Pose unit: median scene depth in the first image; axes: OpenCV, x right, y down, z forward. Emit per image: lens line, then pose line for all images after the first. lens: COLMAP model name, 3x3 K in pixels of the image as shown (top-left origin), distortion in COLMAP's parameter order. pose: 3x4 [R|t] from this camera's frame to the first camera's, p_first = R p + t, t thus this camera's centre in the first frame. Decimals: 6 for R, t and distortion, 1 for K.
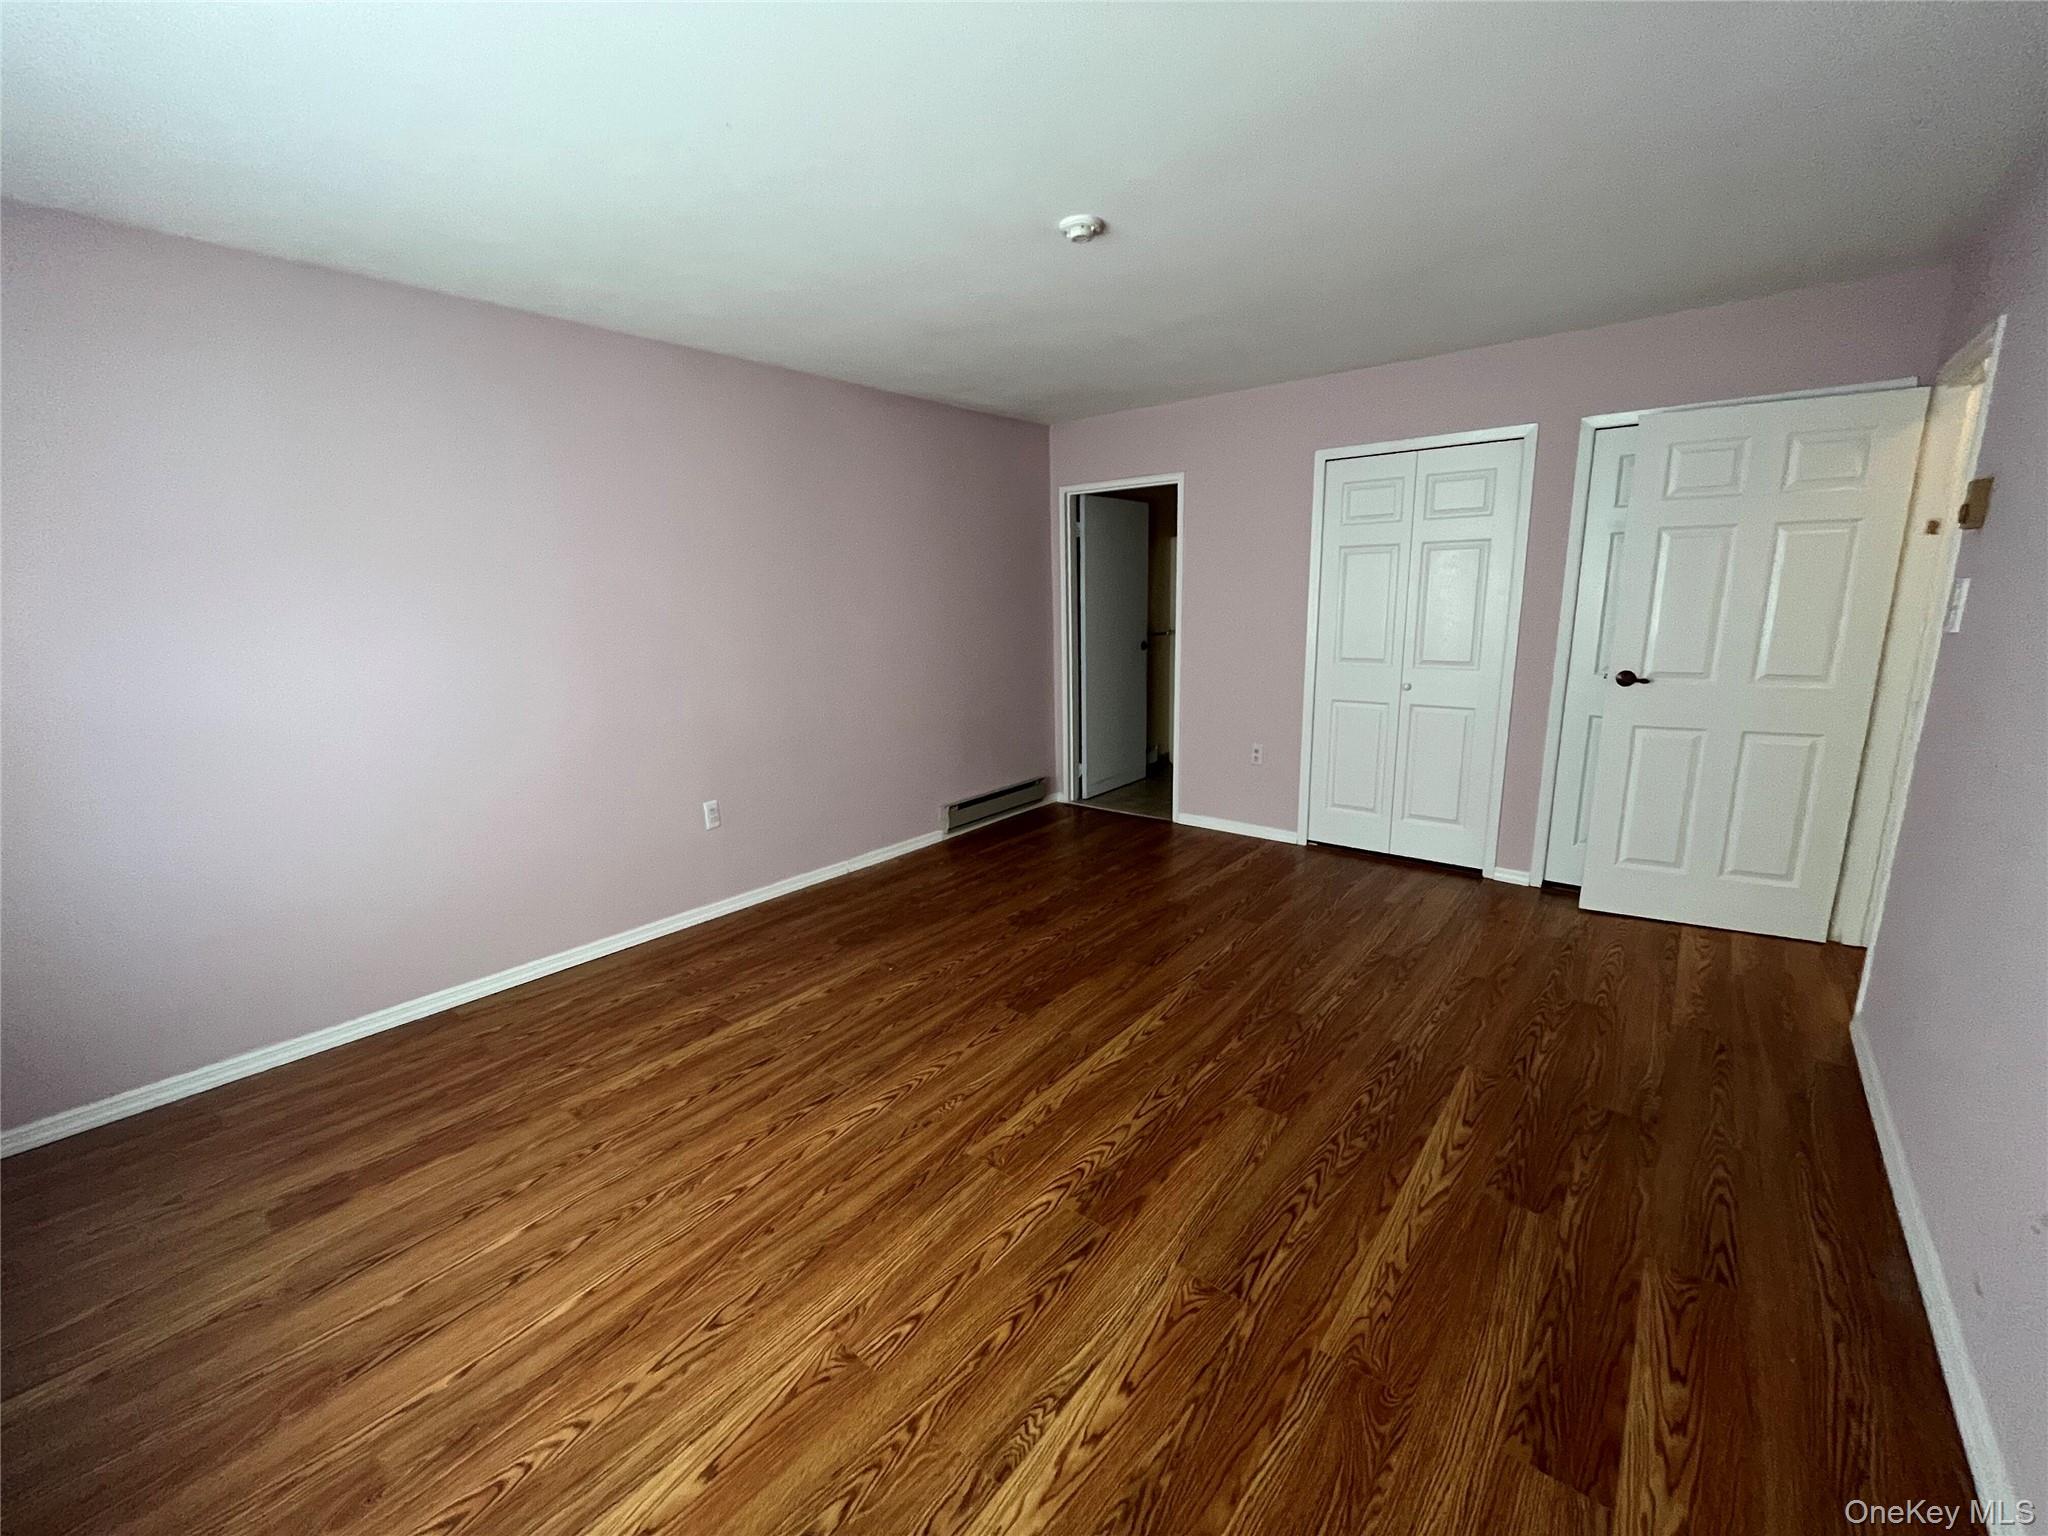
lens RADIAL K [[827.8, 0, 1022.7], [0, 827.8, 764.9], [0, 0, 1]] dist [-0.003209, -0.000035]
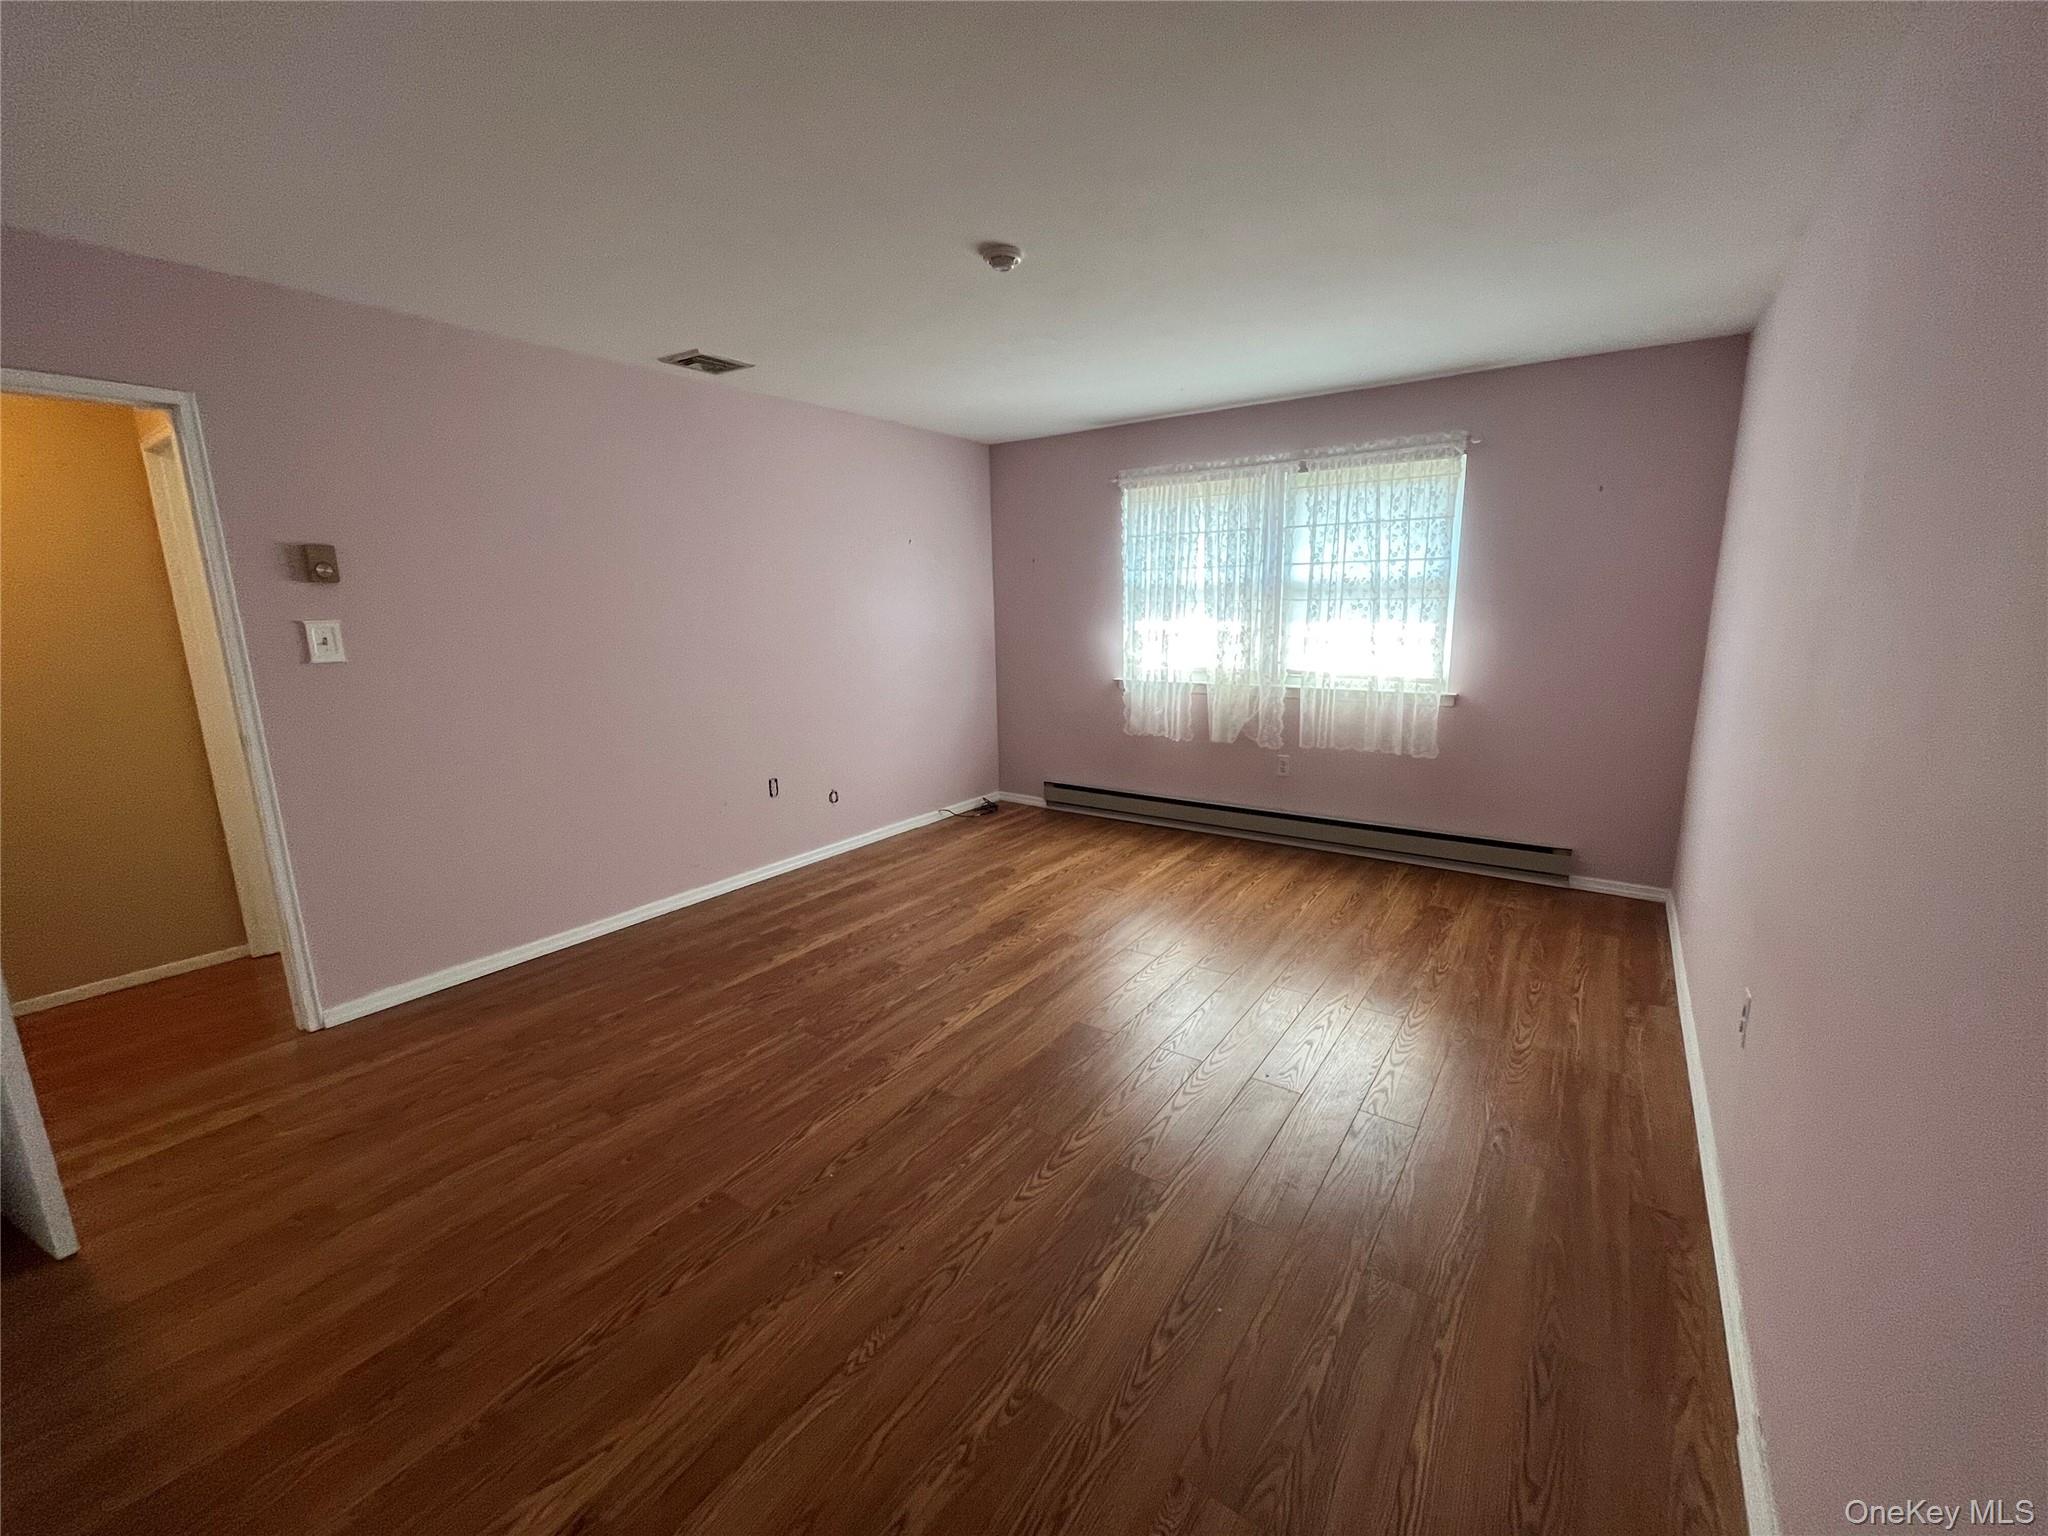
lens RADIAL K [[827.8, 0, 1022.7], [0, 827.8, 764.9], [0, 0, 1]] dist [-0.003209, -0.000035]
pose [[-0.996325, 0.054287, -0.066257, 0.125138], [0.023779, 0.918408, 0.394919, -0.393099], [0.082290, 0.391892, -0.916323, 1.842524]]
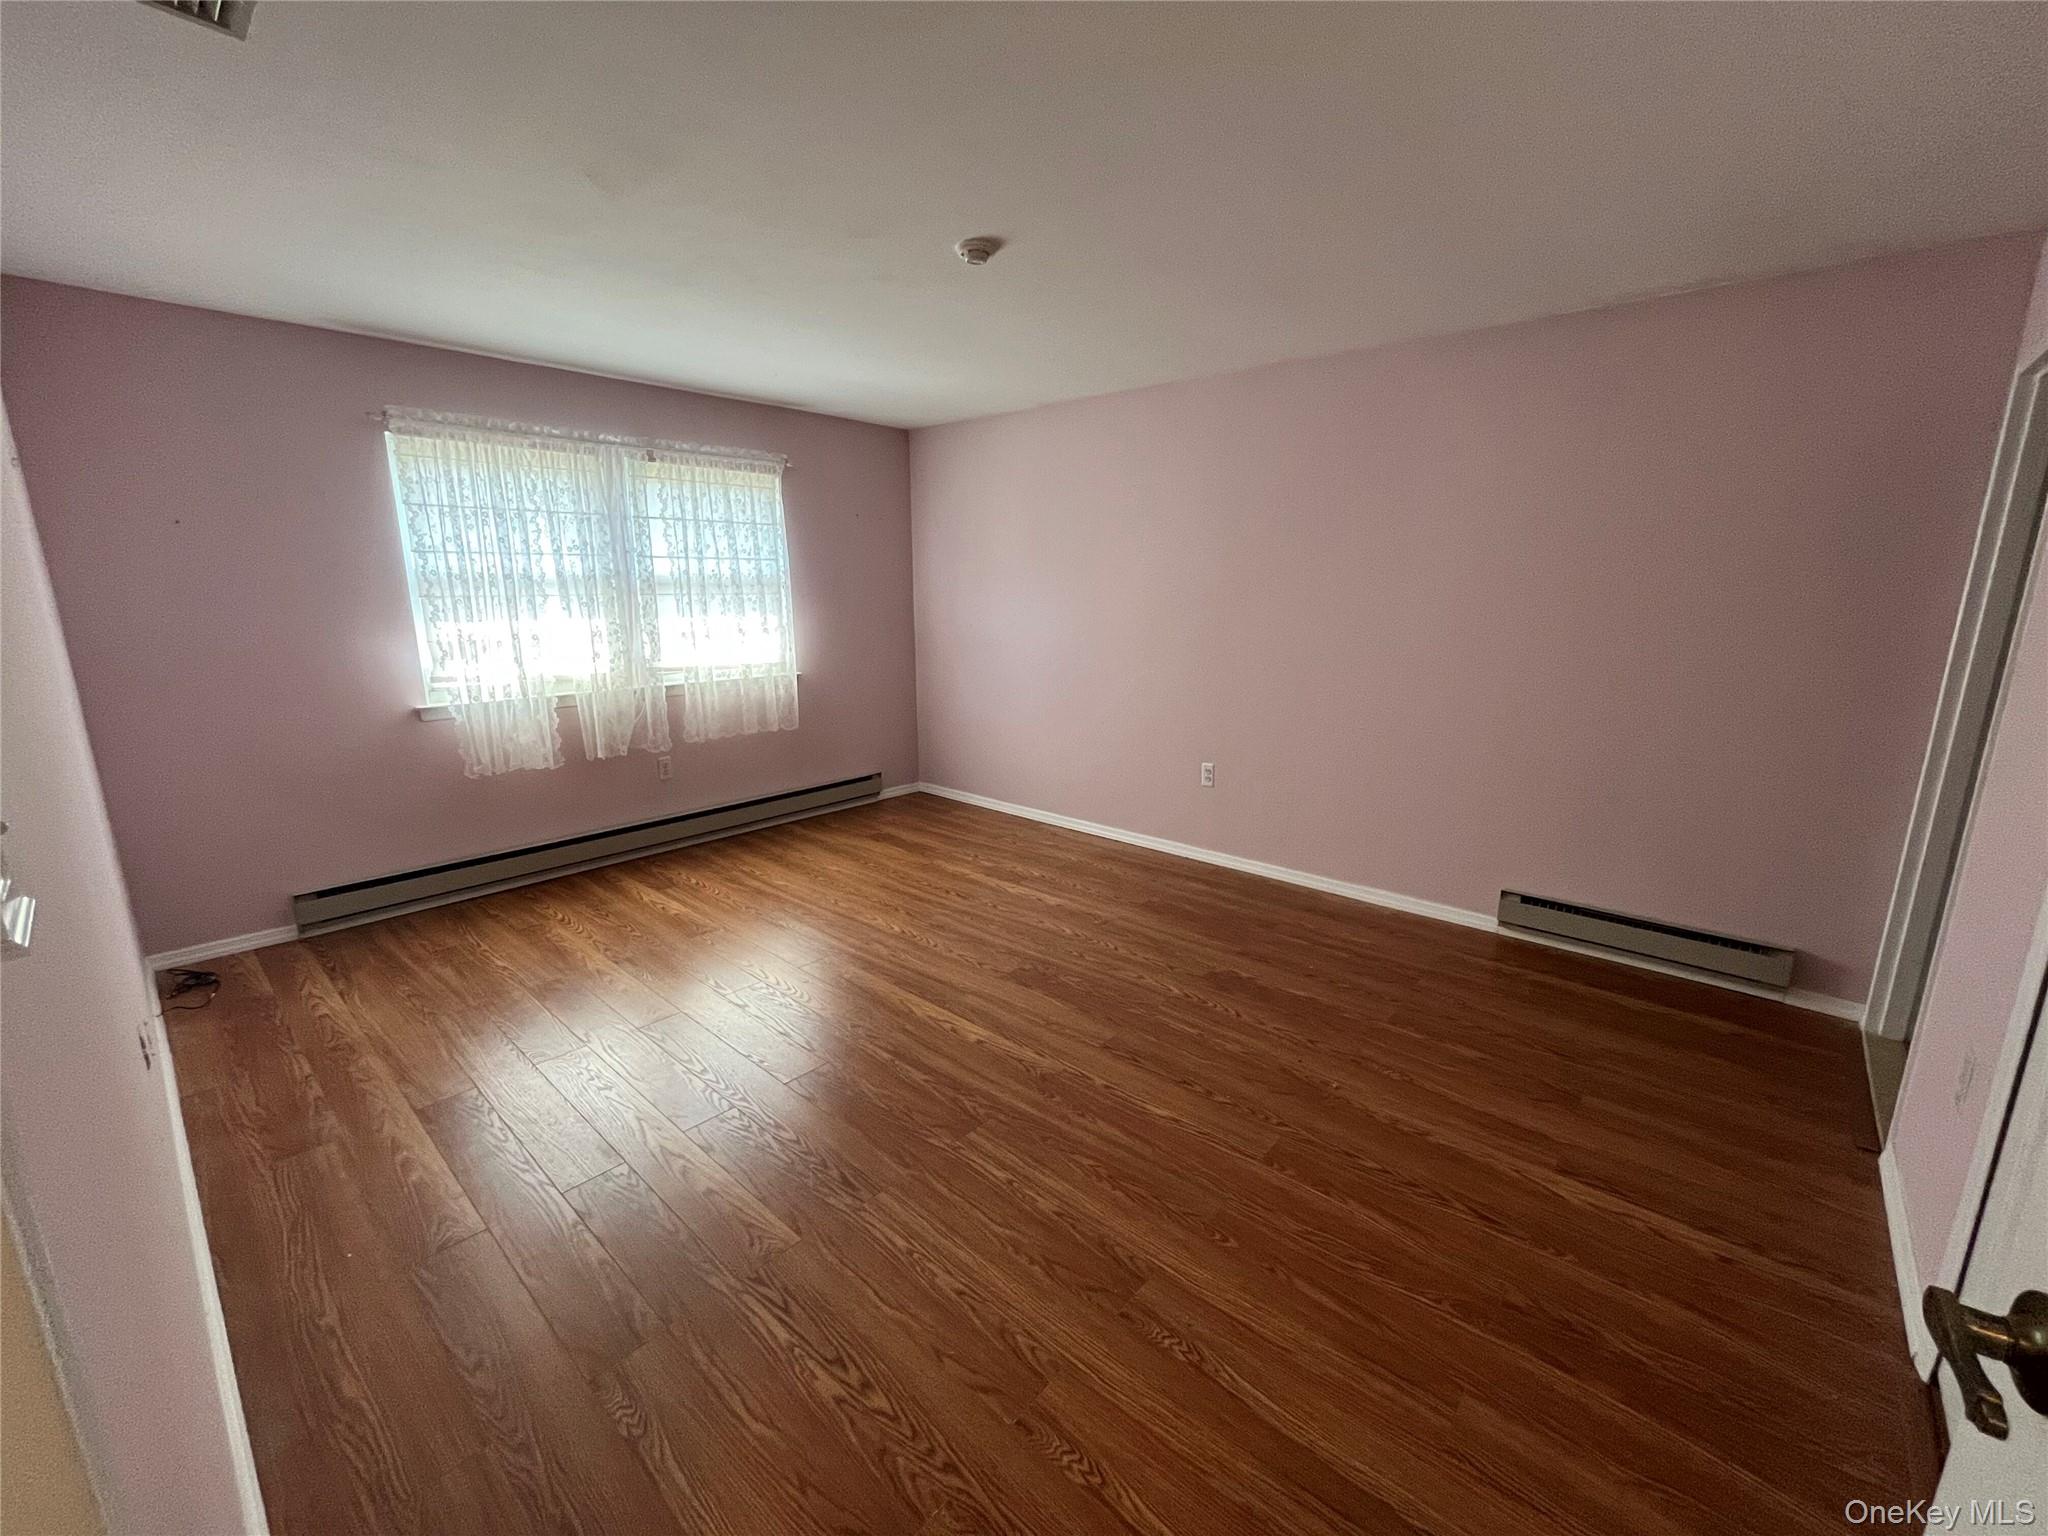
lens RADIAL K [[827.8, 0, 1022.7], [0, 827.8, 764.9], [0, 0, 1]] dist [-0.003209, -0.000035]
pose [[-0.043042, 0.234016, -0.971279, 1.039213], [-0.203192, 0.949811, 0.237848, -0.239997], [0.978192, 0.207594, 0.006668, 0.989125]]
